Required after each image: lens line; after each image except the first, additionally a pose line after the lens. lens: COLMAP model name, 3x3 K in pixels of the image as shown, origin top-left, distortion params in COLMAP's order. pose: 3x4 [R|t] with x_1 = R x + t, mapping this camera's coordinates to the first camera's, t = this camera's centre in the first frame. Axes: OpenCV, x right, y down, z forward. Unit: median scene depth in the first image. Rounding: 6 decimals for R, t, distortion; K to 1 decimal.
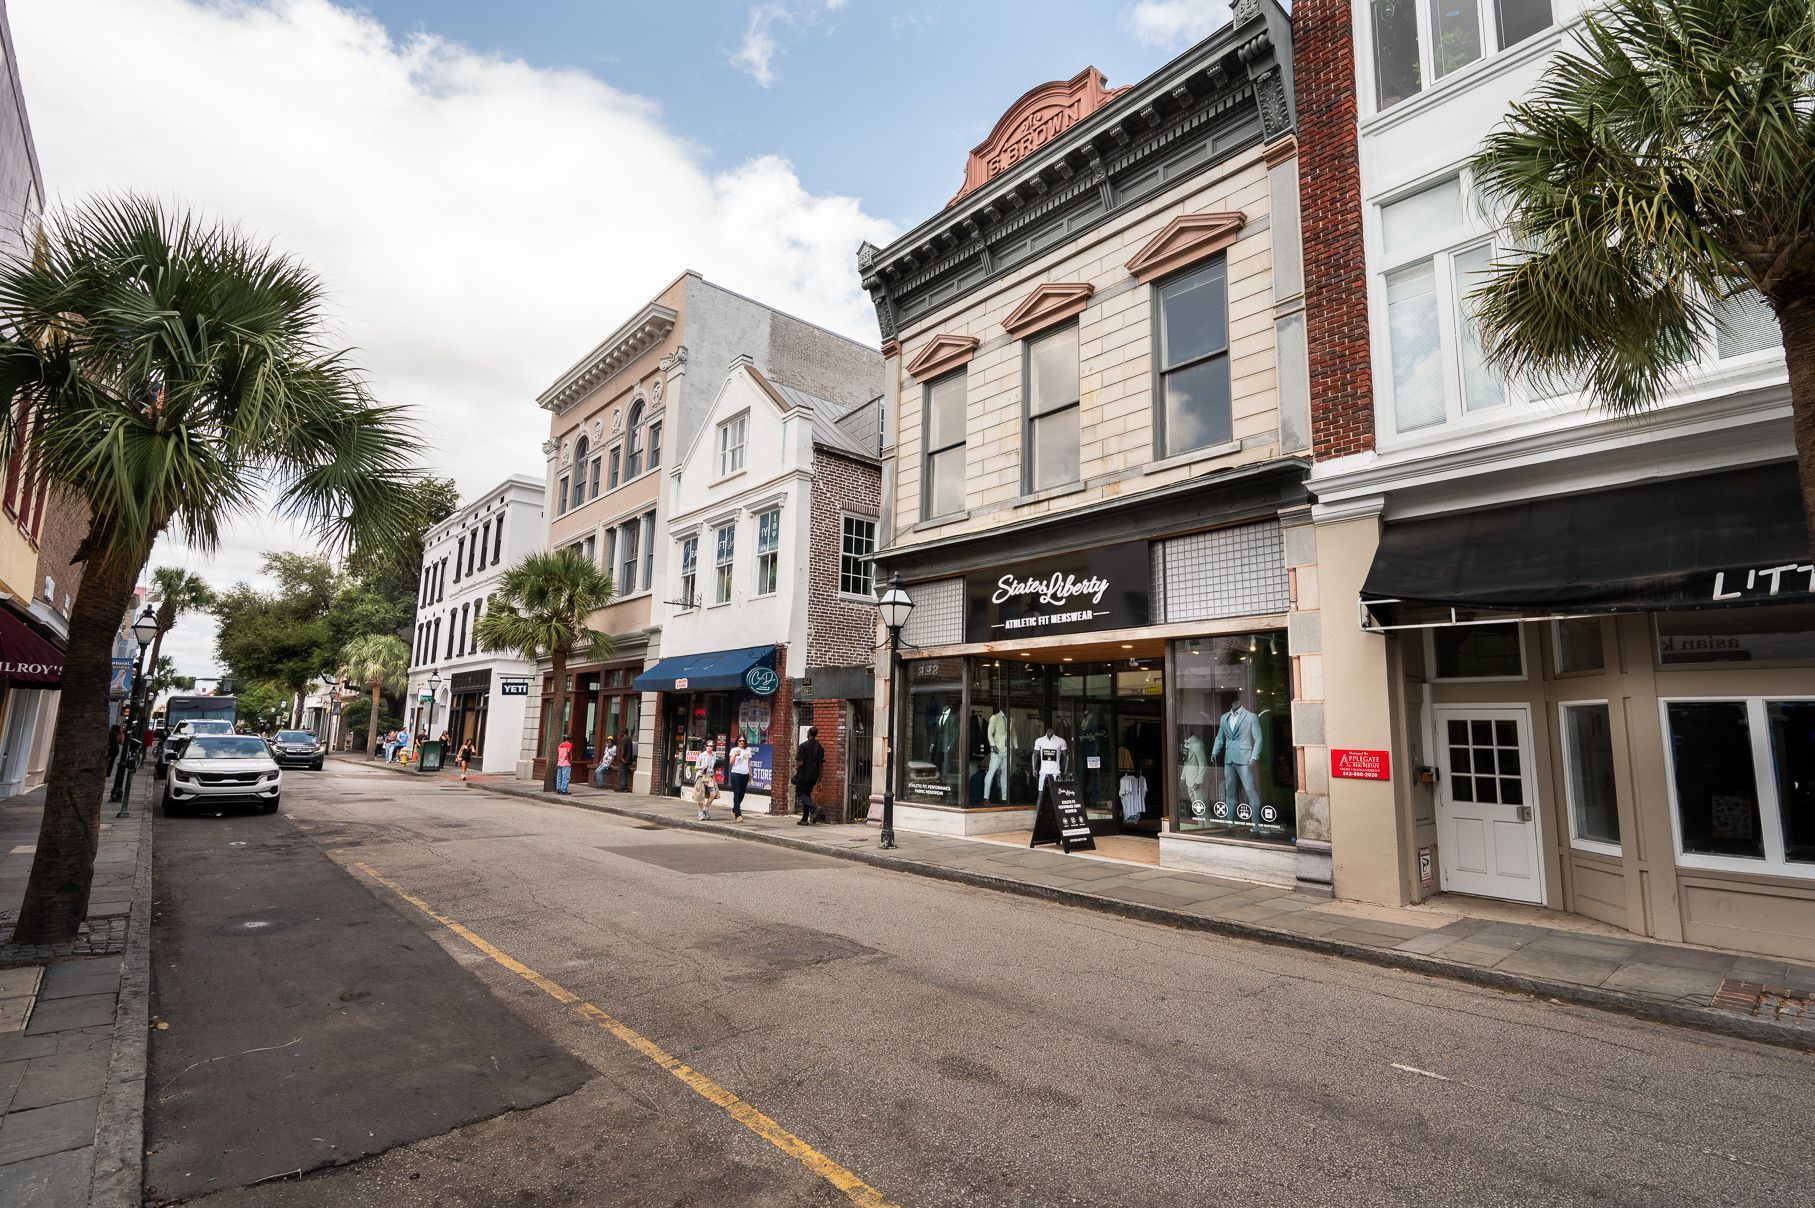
lens RADIAL K [[853.2, 0, 912.4], [0, 853.2, 600.5], [0, 0, 1]] dist [-0.001004, -0.000491]
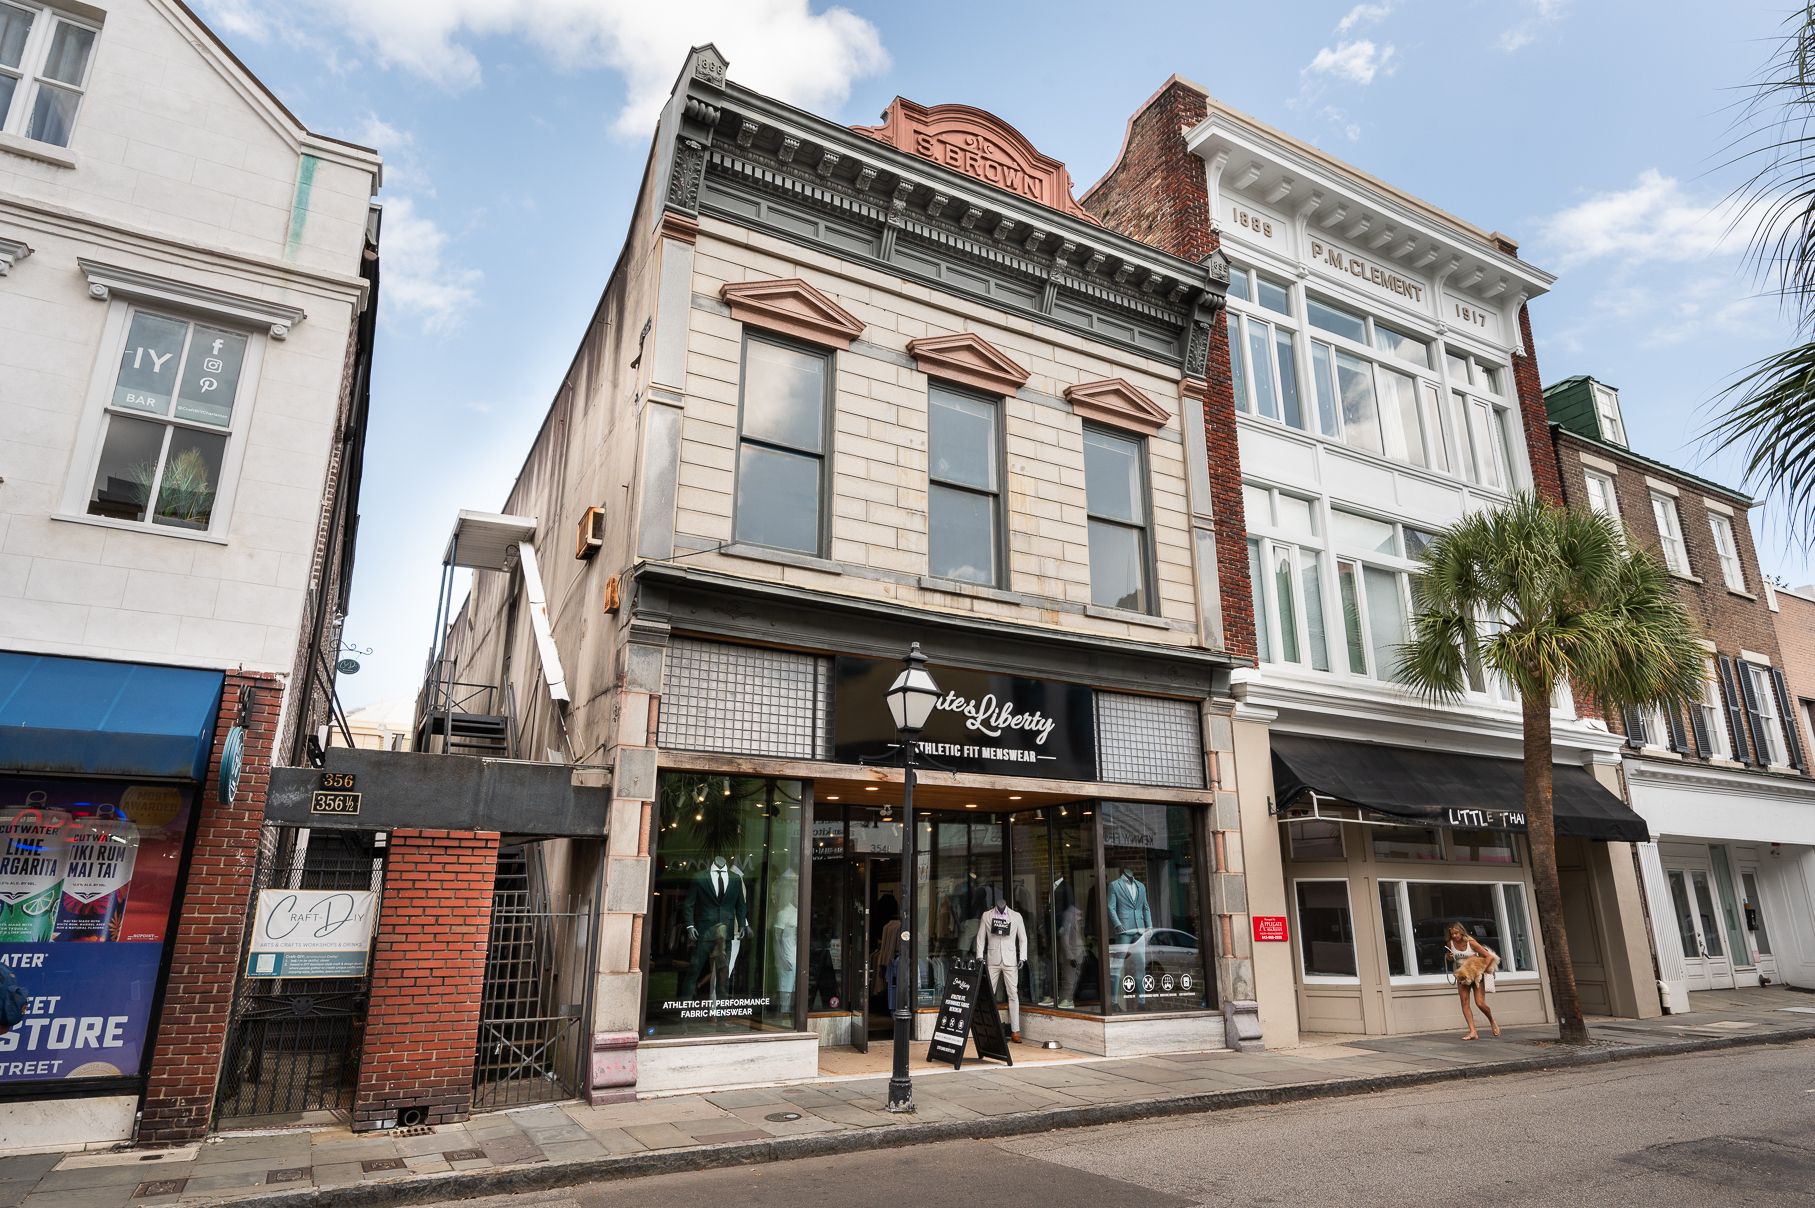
lens RADIAL K [[1043.5, 0, 909.7], [0, 1043.5, 606.2], [0, 0, 1]] dist [-0.003744, -0.000199]
pose [[0.211297, 0.257296, 0.942949, -0.786760], [-0.150056, 0.961833, -0.228824, 0.122433], [-0.965835, -0.093146, 0.241841, 0.860606]]
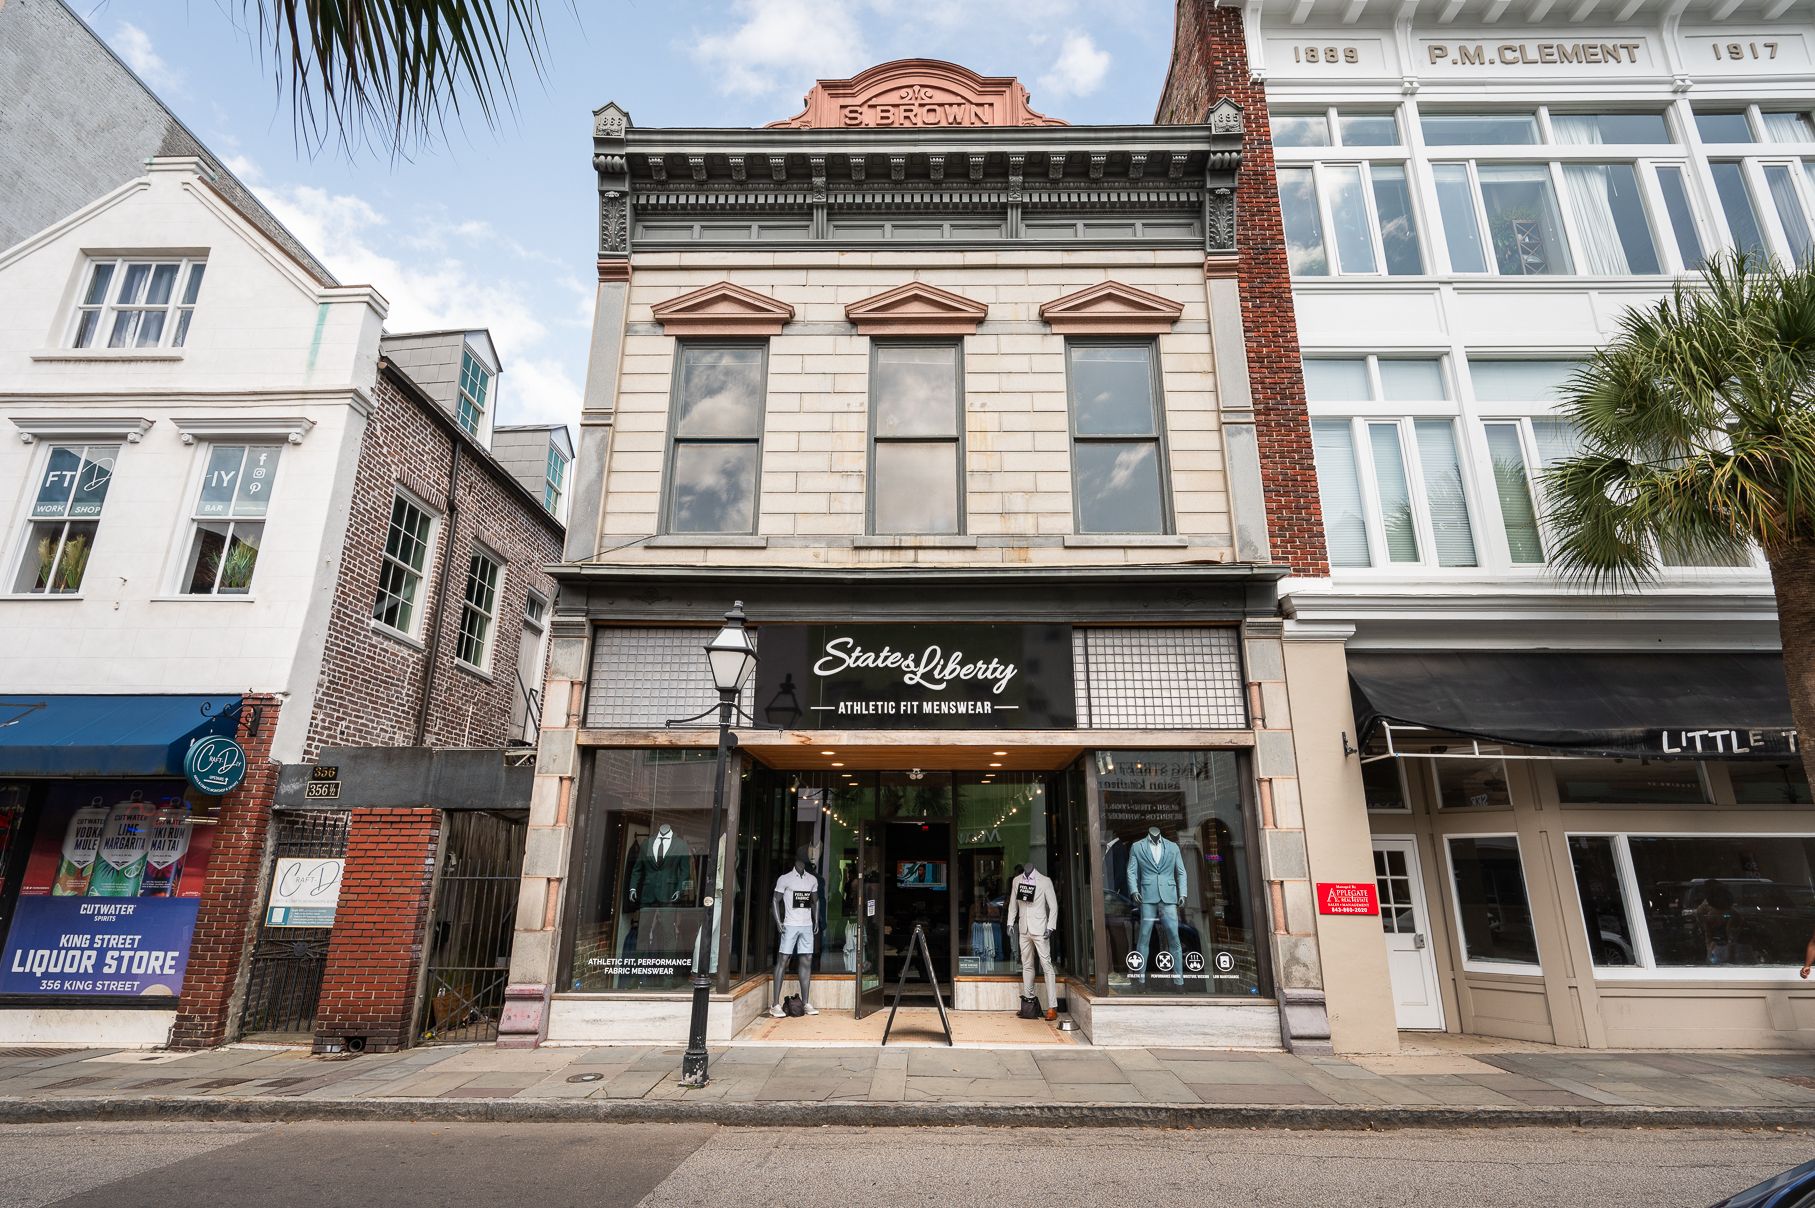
lens RADIAL K [[898.2, 0, 909.9], [0, 898.2, 600.7], [0, 0, 1]] dist [-0.002003, -0.000222]
pose [[0.667256, 0.200747, 0.717266, -0.421285], [-0.106756, 0.978828, -0.174640, 0.069029], [-0.737138, 0.039957, 0.674559, 0.492916]]
